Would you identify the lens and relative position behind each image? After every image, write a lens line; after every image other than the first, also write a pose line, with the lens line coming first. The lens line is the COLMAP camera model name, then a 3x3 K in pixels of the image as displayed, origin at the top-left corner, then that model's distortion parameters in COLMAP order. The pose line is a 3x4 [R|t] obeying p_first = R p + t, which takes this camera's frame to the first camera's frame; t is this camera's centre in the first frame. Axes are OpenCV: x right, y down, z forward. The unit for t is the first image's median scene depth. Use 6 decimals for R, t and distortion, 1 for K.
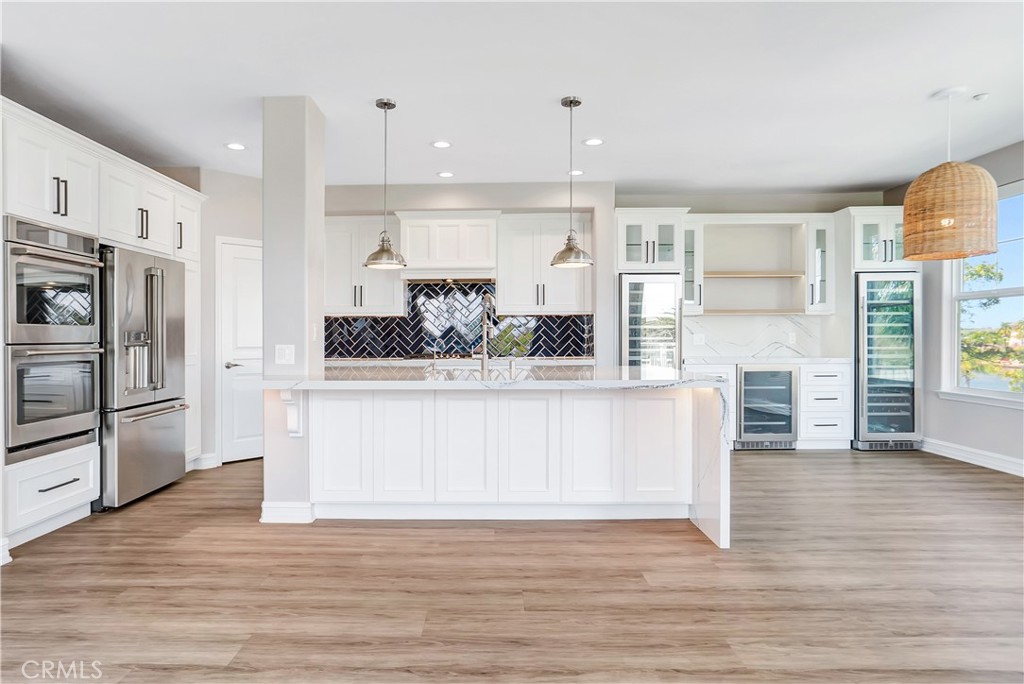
lens RADIAL K [[584.0, 0, 512.0], [0, 584.0, 342.0], [0, 0, 1]] dist [0.005436, 0.001247]
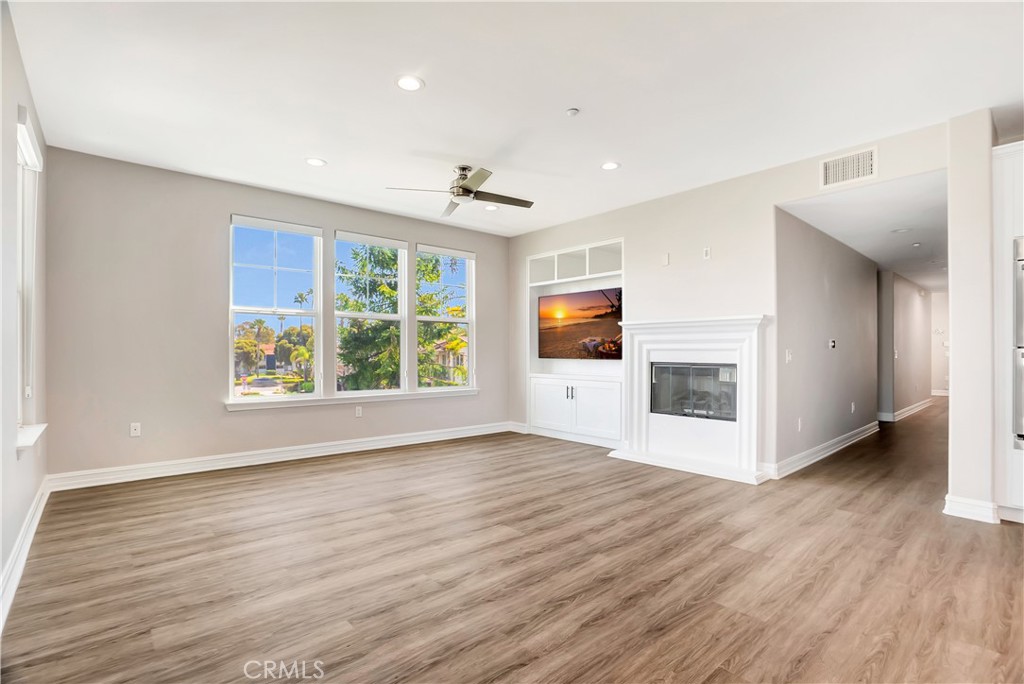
lens RADIAL K [[480.5, 0, 512.0], [0, 480.5, 342.0], [0, 0, 1]] dist [-0.044329, 0.009856]
pose [[-0.749285, -0.011260, -0.662152, 0.652664], [-0.005515, 0.999927, -0.010764, 0.006238], [0.662225, -0.004414, -0.749292, 1.237320]]
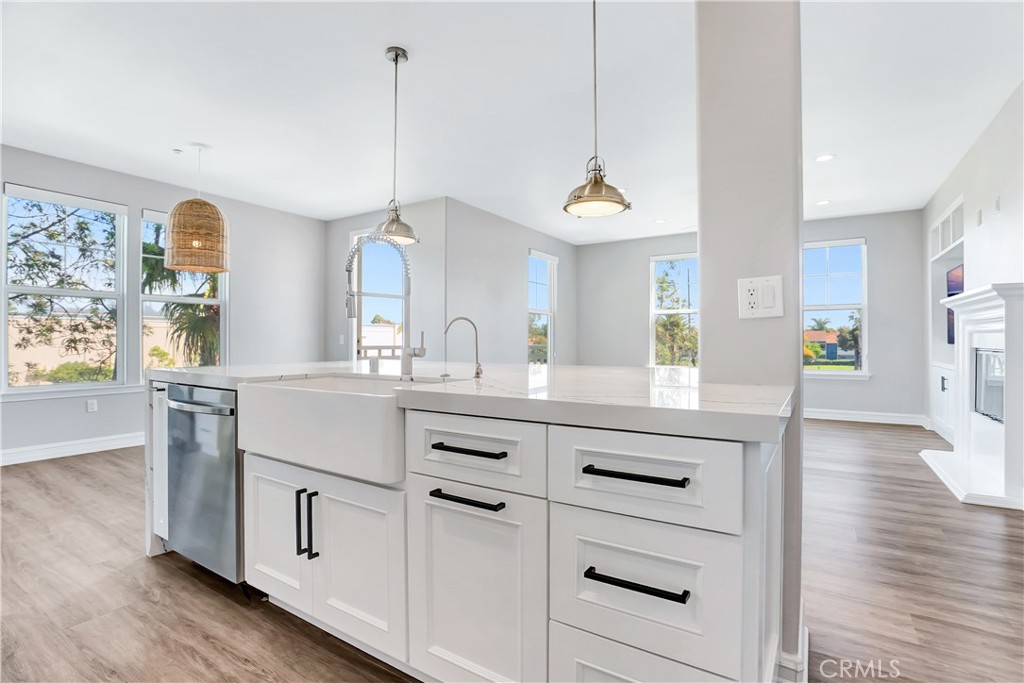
lens RADIAL K [[480.5, 0, 512.0], [0, 480.5, 341.5], [0, 0, 1]] dist [-0.044329, 0.009856]
pose [[-0.838047, 0.004070, 0.545583, -0.515180], [0.010042, 0.999918, 0.007966, 0.015045], [-0.545506, 0.012154, -0.838019, 2.141065]]
